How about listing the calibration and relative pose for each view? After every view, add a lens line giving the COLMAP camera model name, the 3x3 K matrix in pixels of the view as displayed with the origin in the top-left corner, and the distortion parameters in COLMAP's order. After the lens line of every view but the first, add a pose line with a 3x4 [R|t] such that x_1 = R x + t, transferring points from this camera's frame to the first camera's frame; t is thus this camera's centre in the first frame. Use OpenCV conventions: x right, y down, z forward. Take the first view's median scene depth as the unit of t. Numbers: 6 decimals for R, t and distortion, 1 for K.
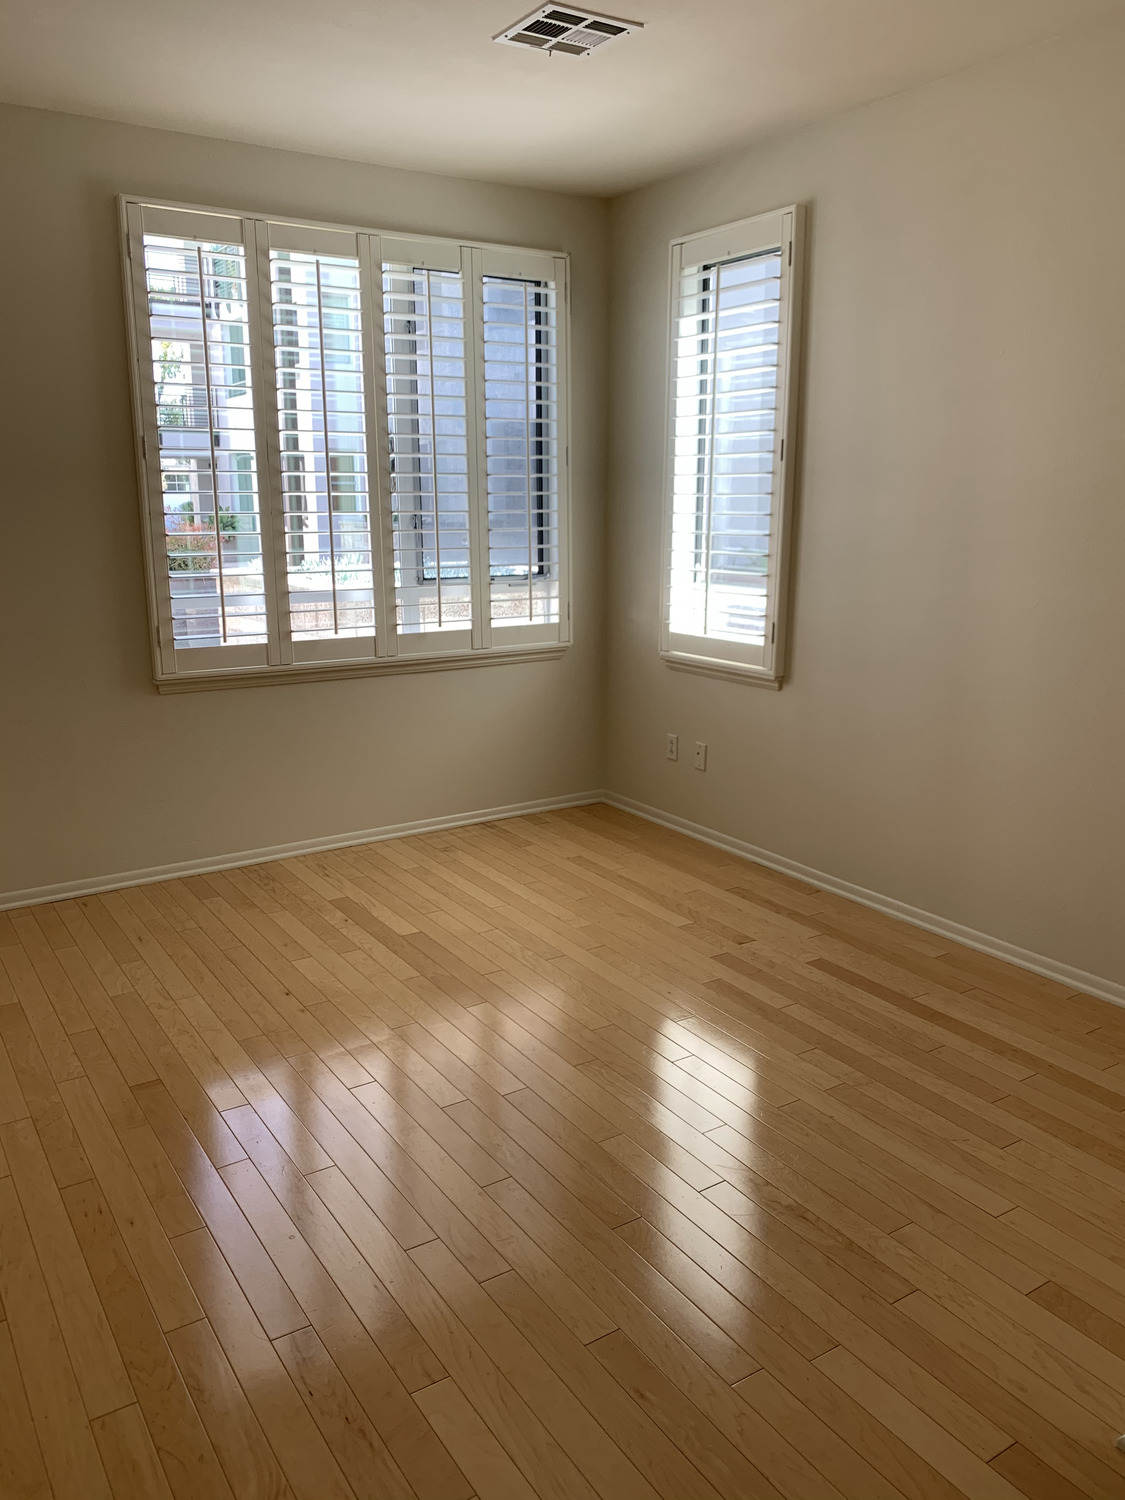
lens RADIAL K [[1142.6, 0, 570.0], [0, 1142.6, 750.5], [0, 0, 1]] dist [0.025779, -0.025207]
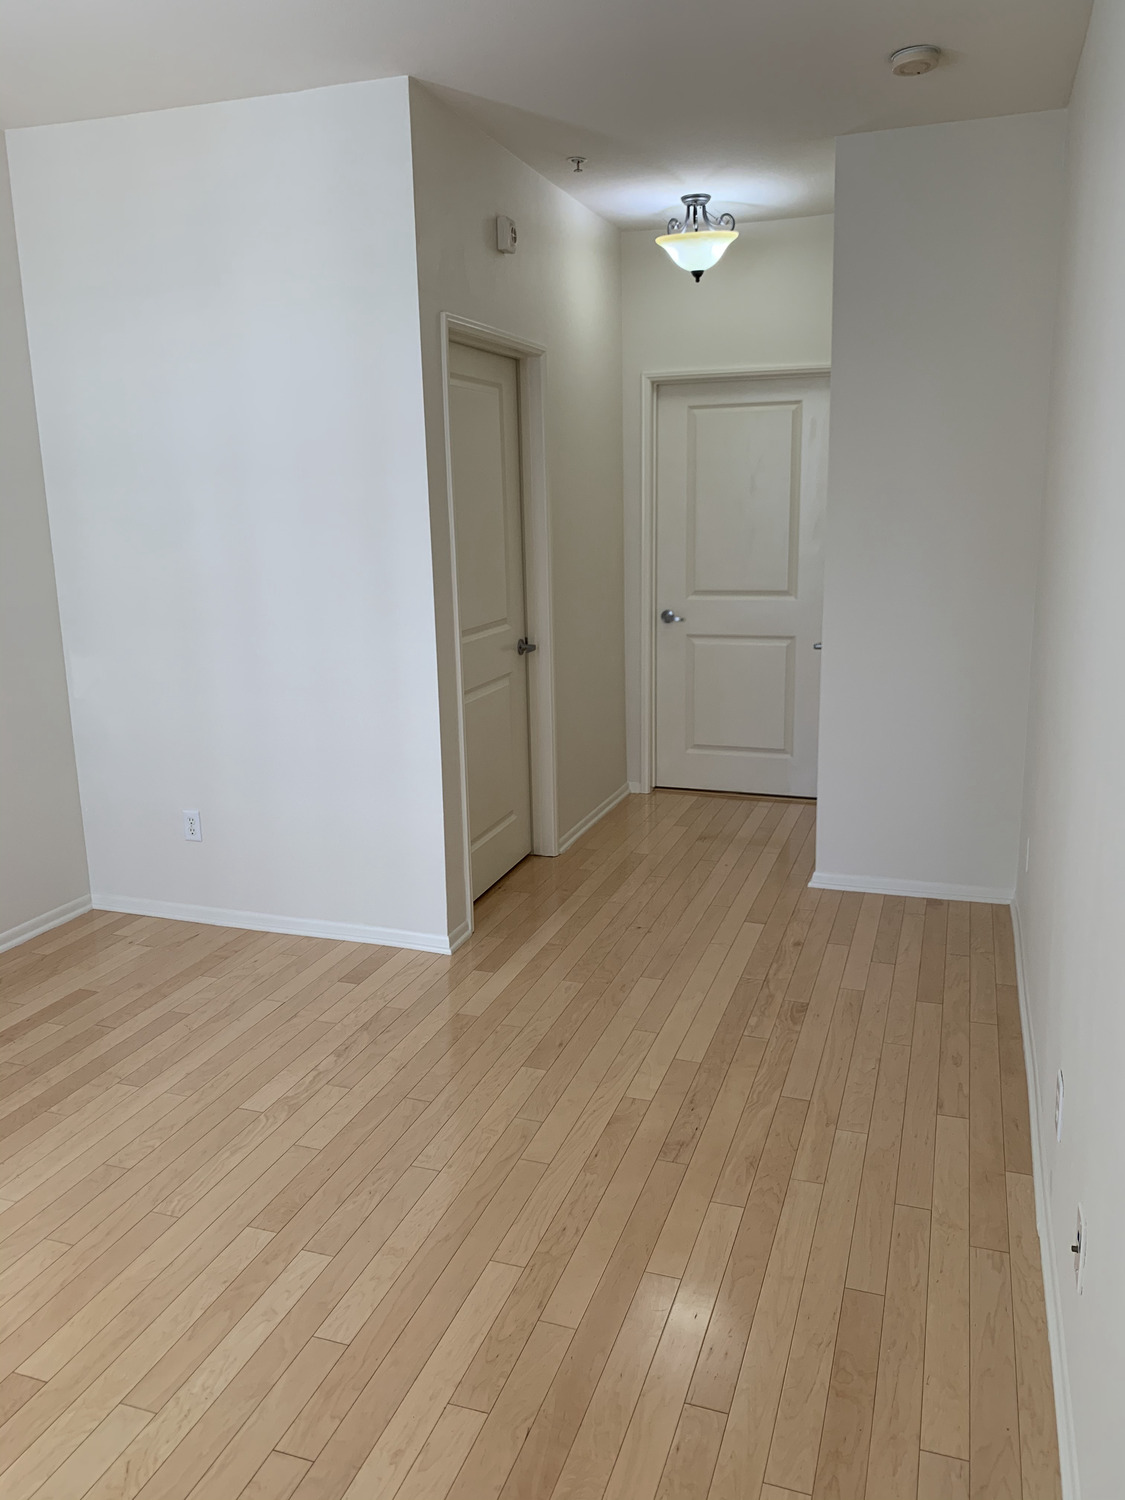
lens RADIAL K [[1142.6, 0, 571.8], [0, 1142.6, 751.8], [0, 0, 1]] dist [0.025779, -0.025207]
pose [[-0.614596, -0.159264, 0.772598, -0.954792], [0.190451, 0.920476, 0.341251, -0.325821], [-0.765507, 0.356873, -0.535388, 1.409327]]
